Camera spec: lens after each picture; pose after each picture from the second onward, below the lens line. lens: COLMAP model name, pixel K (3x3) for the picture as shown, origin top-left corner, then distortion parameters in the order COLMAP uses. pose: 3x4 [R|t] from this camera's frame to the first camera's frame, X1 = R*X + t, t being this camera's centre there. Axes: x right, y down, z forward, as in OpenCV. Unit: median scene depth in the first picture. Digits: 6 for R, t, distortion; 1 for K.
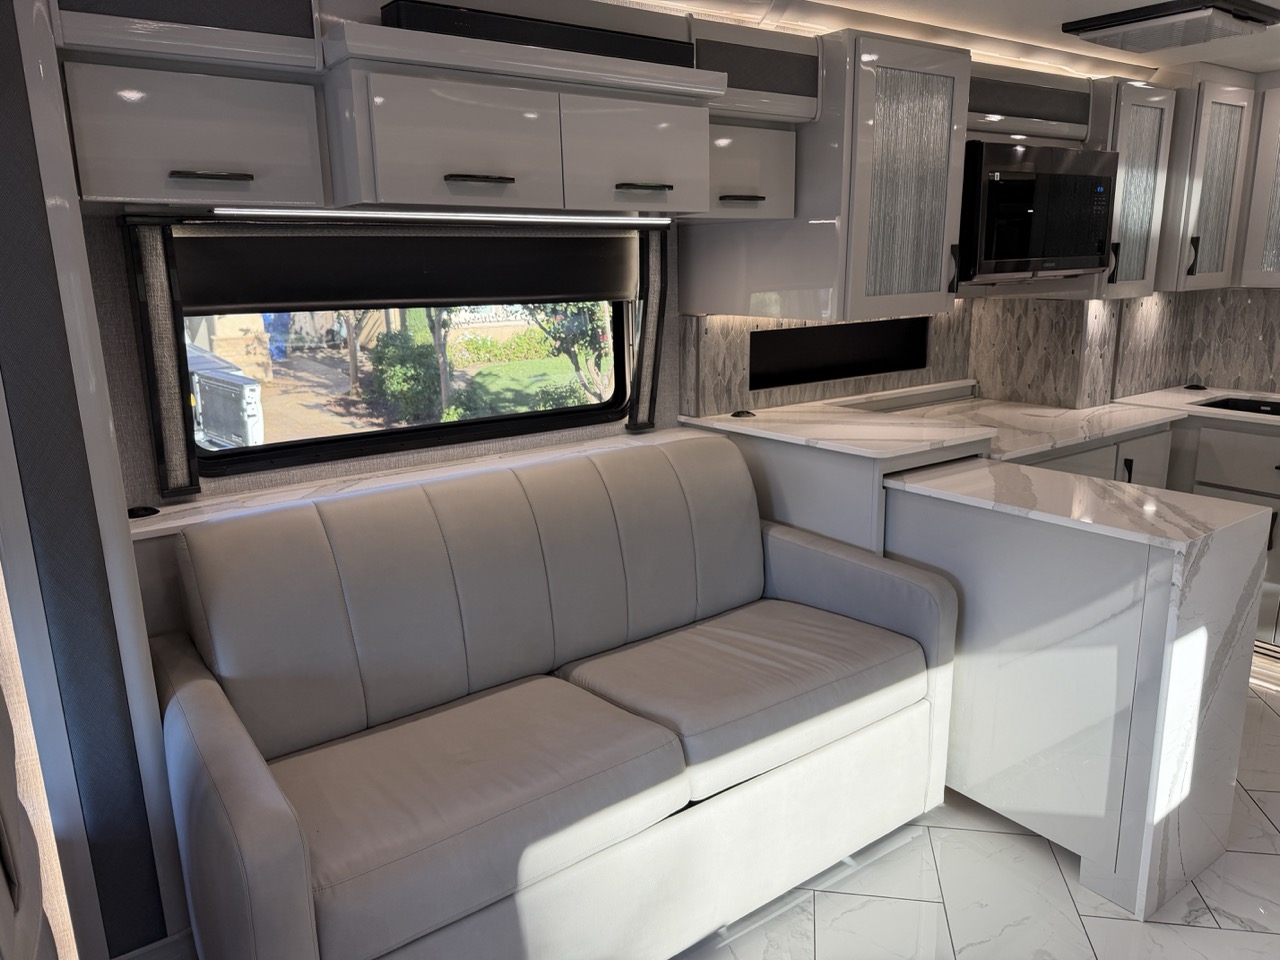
lens RADIAL K [[898.3, 0, 639.0], [0, 898.3, 476.5], [0, 0, 1]] dist [0.056270, -0.075048]
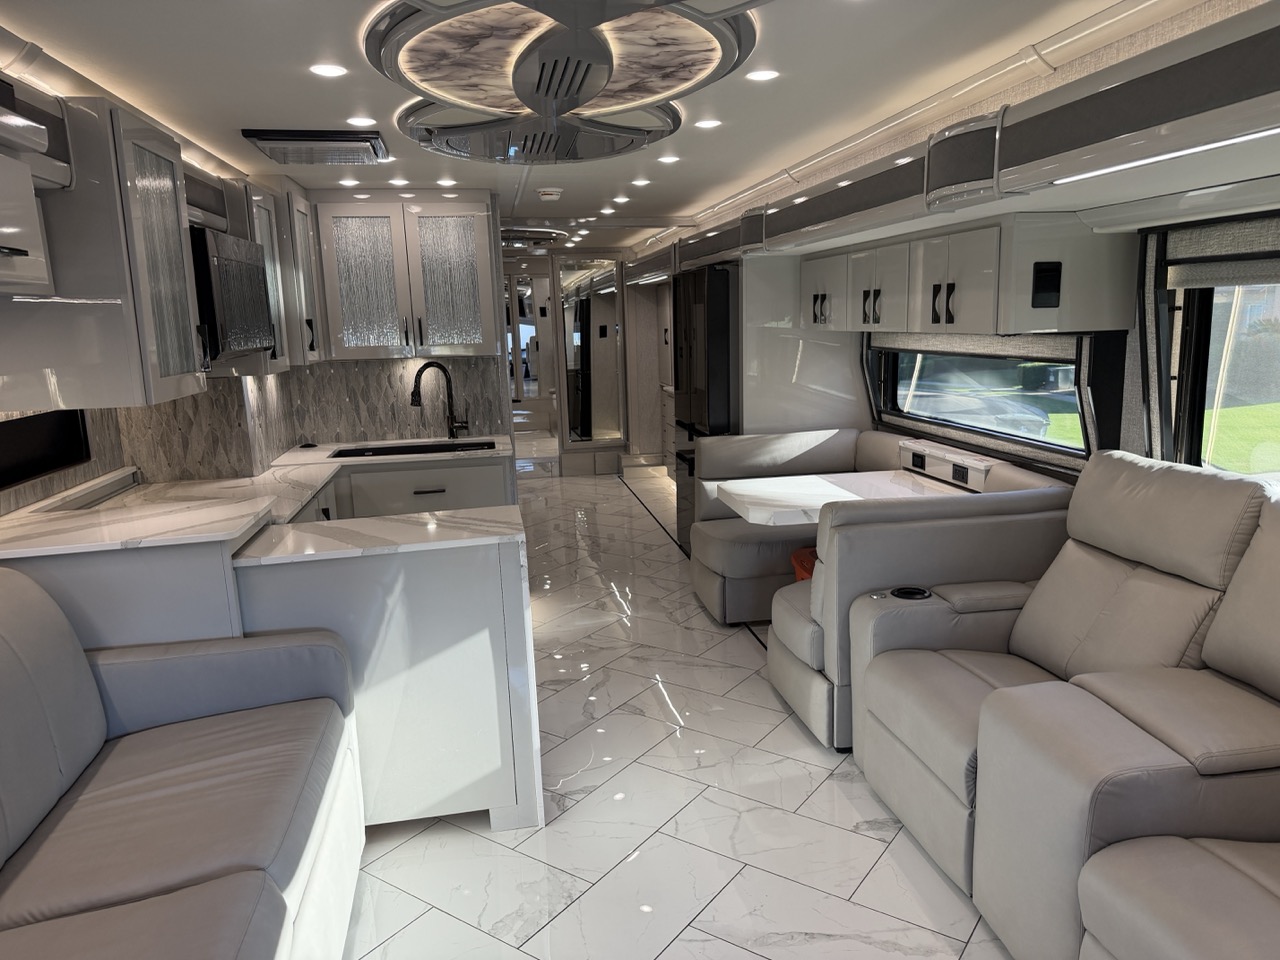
lens RADIAL K [[898.3, 0, 651.6], [0, 898.3, 480.2], [0, 0, 1]] dist [0.056270, -0.075048]
pose [[0.416993, -0.157827, 0.895102, -0.294532], [0.236663, 0.969692, 0.060727, -0.024643], [-0.877558, 0.186514, 0.441707, 0.116610]]
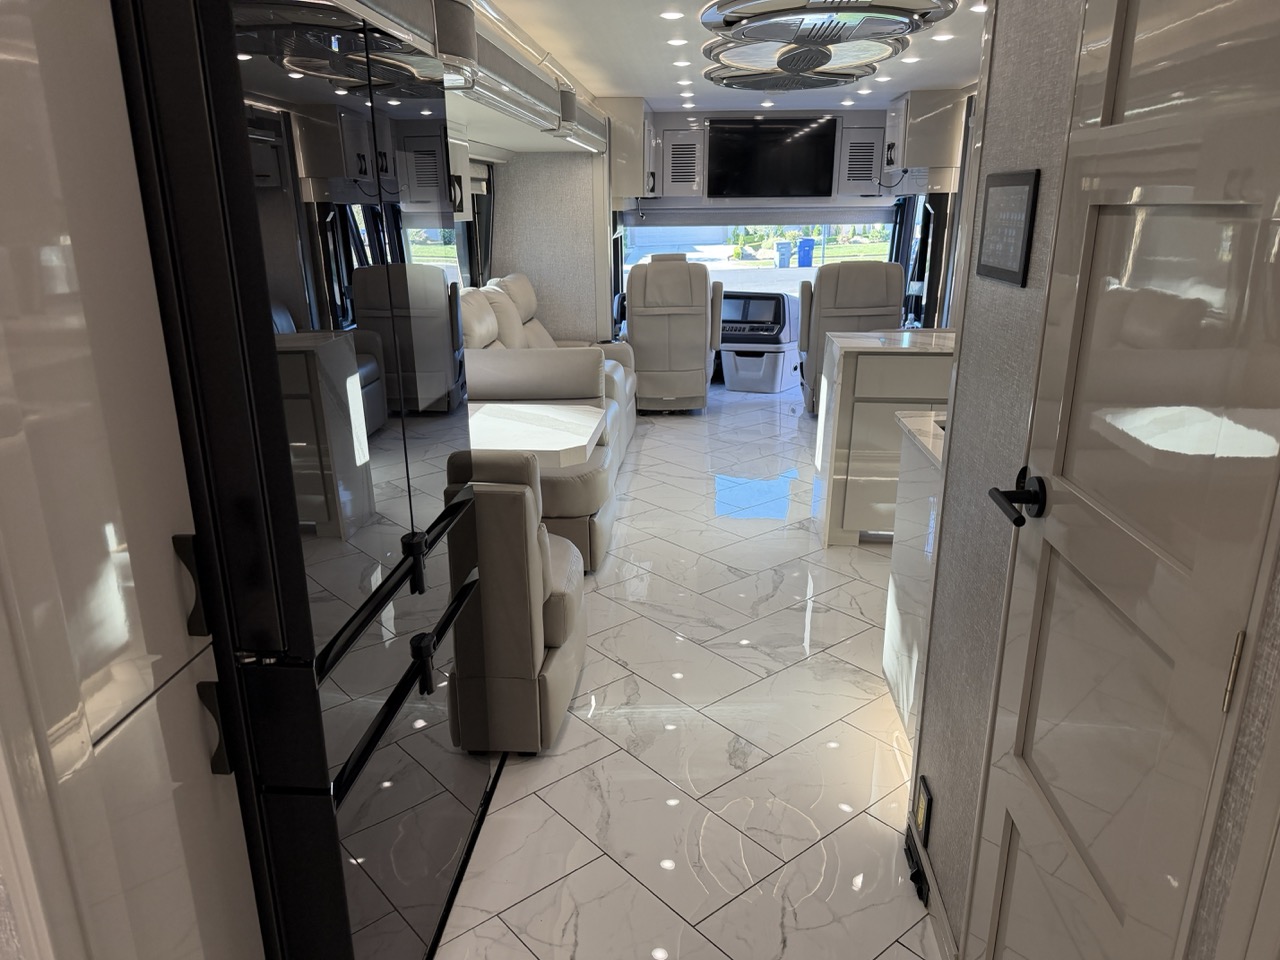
lens RADIAL K [[898.3, 0, 632.4], [0, 898.3, 508.8], [0, 0, 1]] dist [0.056270, -0.075048]
pose [[-0.636676, 0.267674, -0.723183, 1.462405], [-0.167403, 0.867479, 0.468461, -0.284171], [0.752741, 0.419321, -0.507494, 1.083580]]
